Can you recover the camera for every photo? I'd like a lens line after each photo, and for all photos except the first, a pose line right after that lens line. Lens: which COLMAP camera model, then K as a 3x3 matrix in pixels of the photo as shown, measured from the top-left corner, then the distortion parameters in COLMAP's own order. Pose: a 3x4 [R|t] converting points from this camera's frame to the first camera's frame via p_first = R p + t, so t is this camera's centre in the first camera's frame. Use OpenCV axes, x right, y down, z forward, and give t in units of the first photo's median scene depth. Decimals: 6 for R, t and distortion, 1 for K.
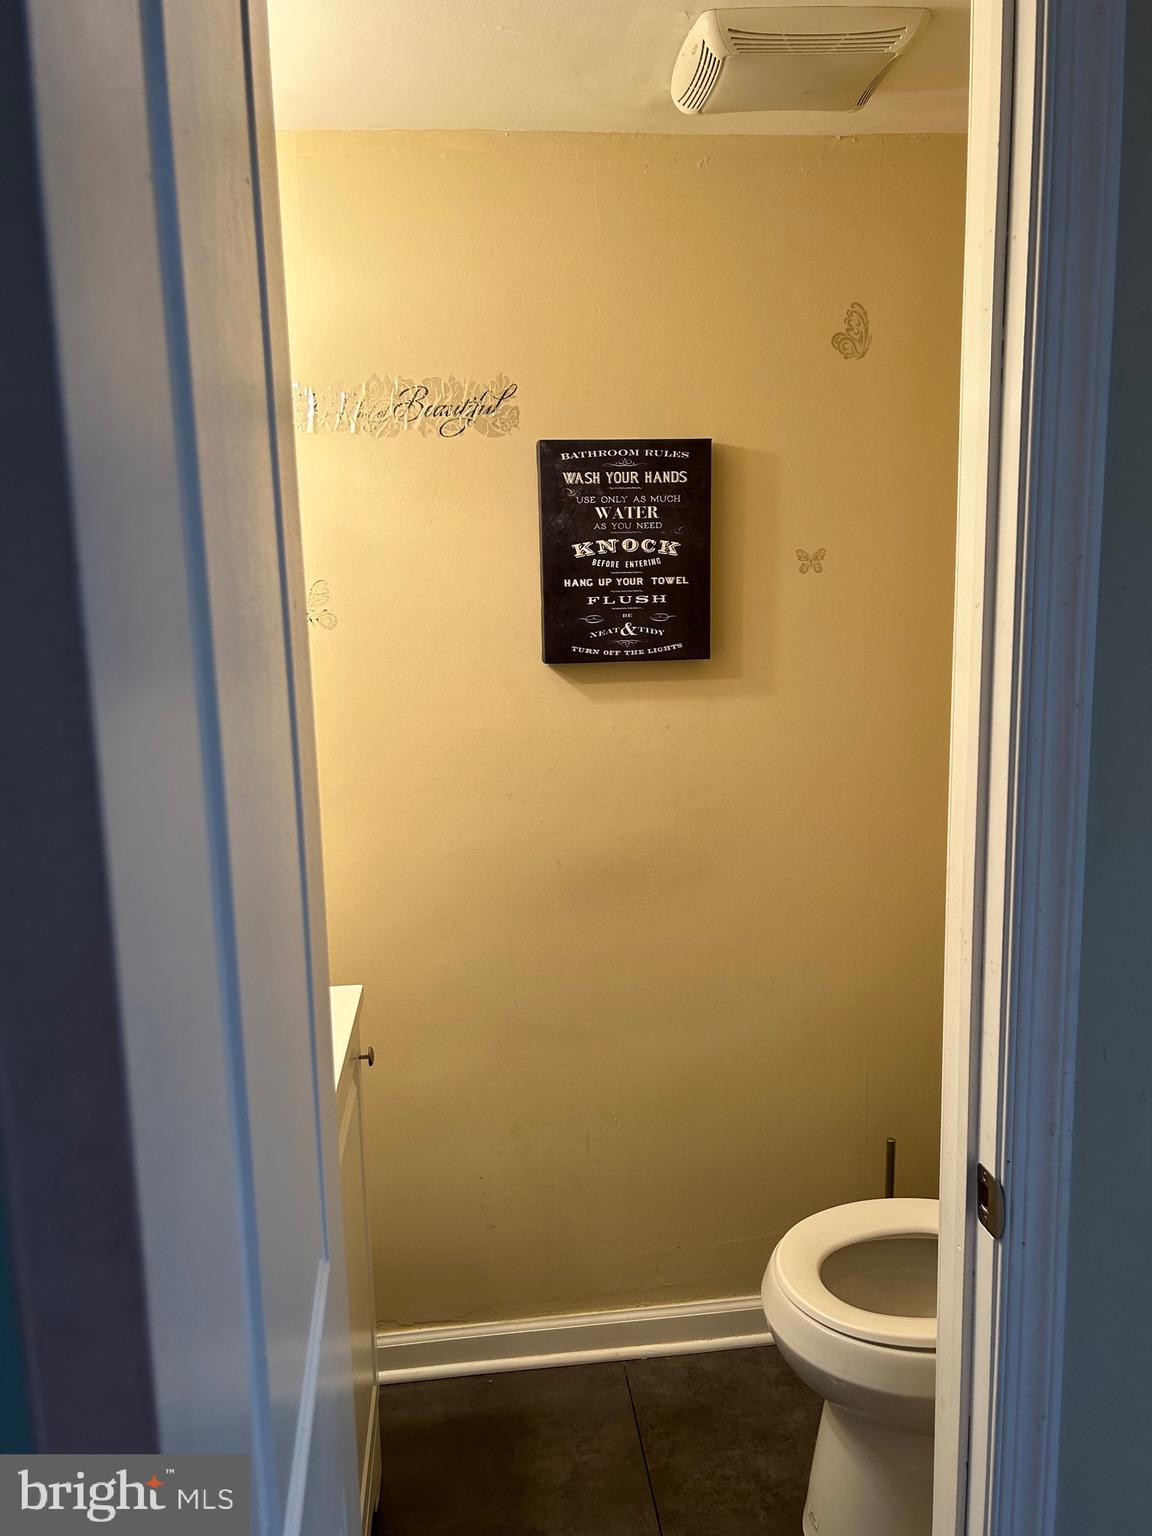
lens RADIAL K [[1161.6, 0, 571.5], [0, 1161.6, 764.5], [0, 0, 1]] dist [0.042928, -0.043810]
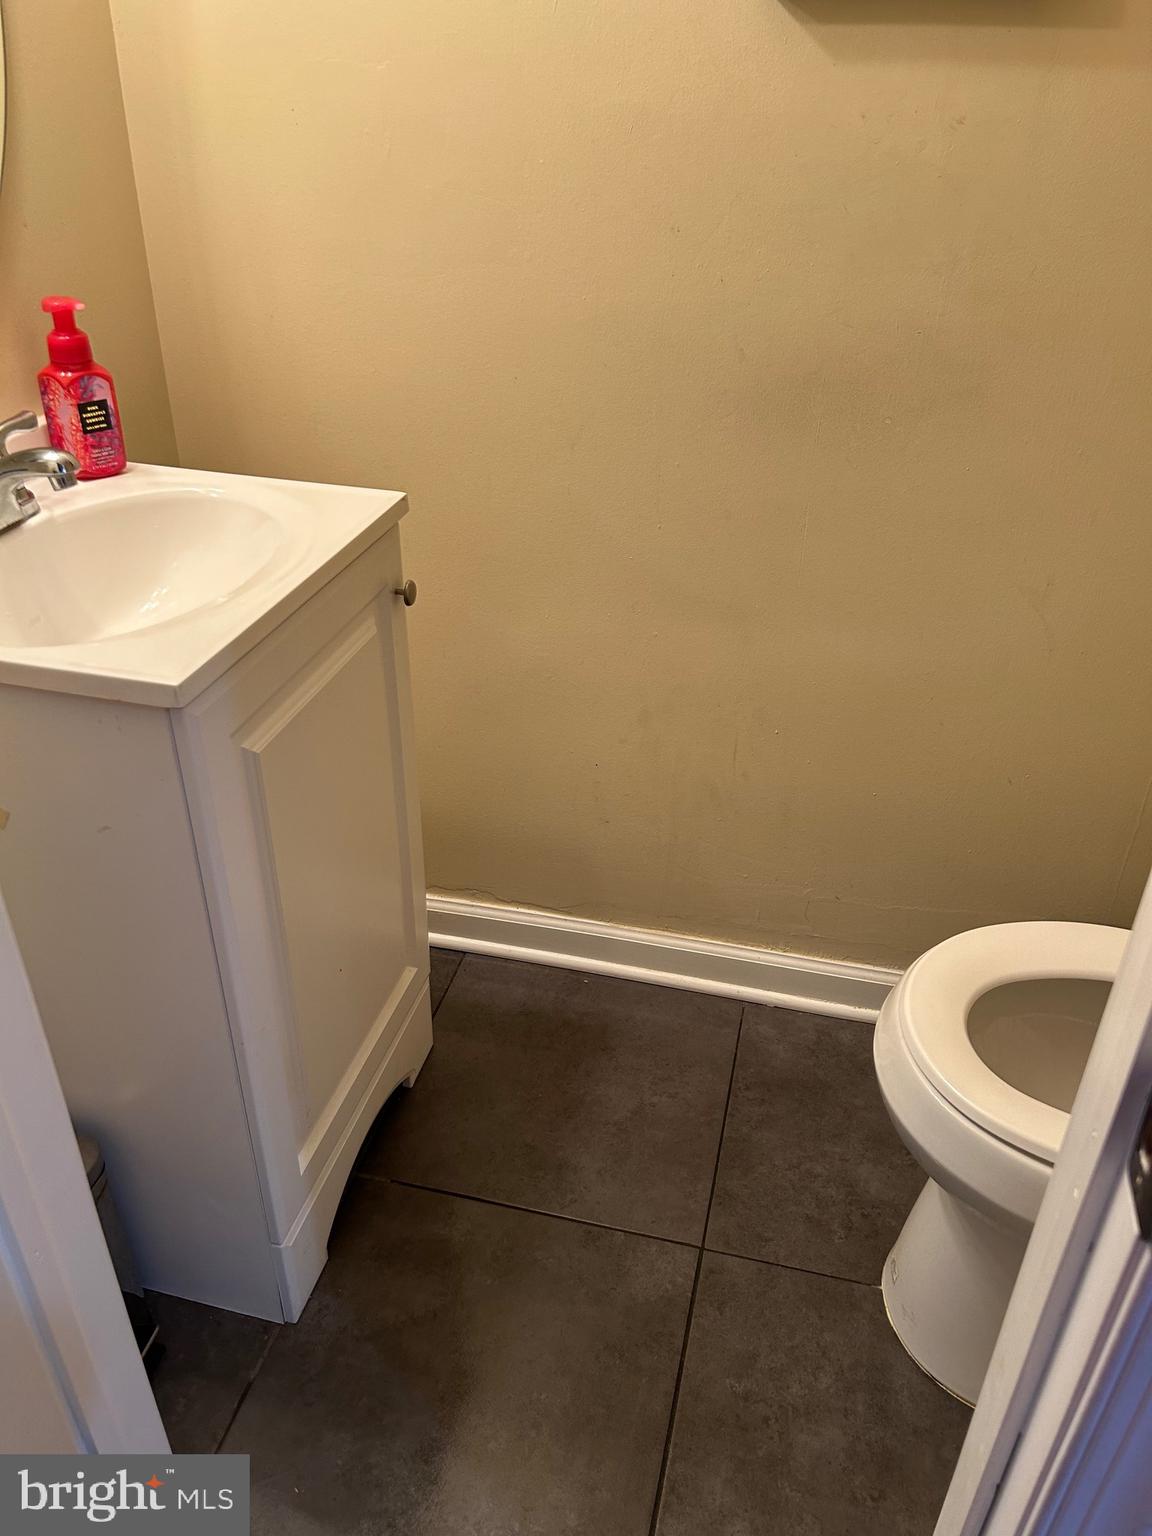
lens RADIAL K [[1161.6, 0, 571.5], [0, 1161.6, 764.5], [0, 0, 1]] dist [0.042928, -0.043810]
pose [[0.937663, 0.208948, -0.277721, 0.130874], [-0.085758, 0.913485, 0.397732, 0.044368], [0.336799, -0.349121, 0.874460, 0.320581]]
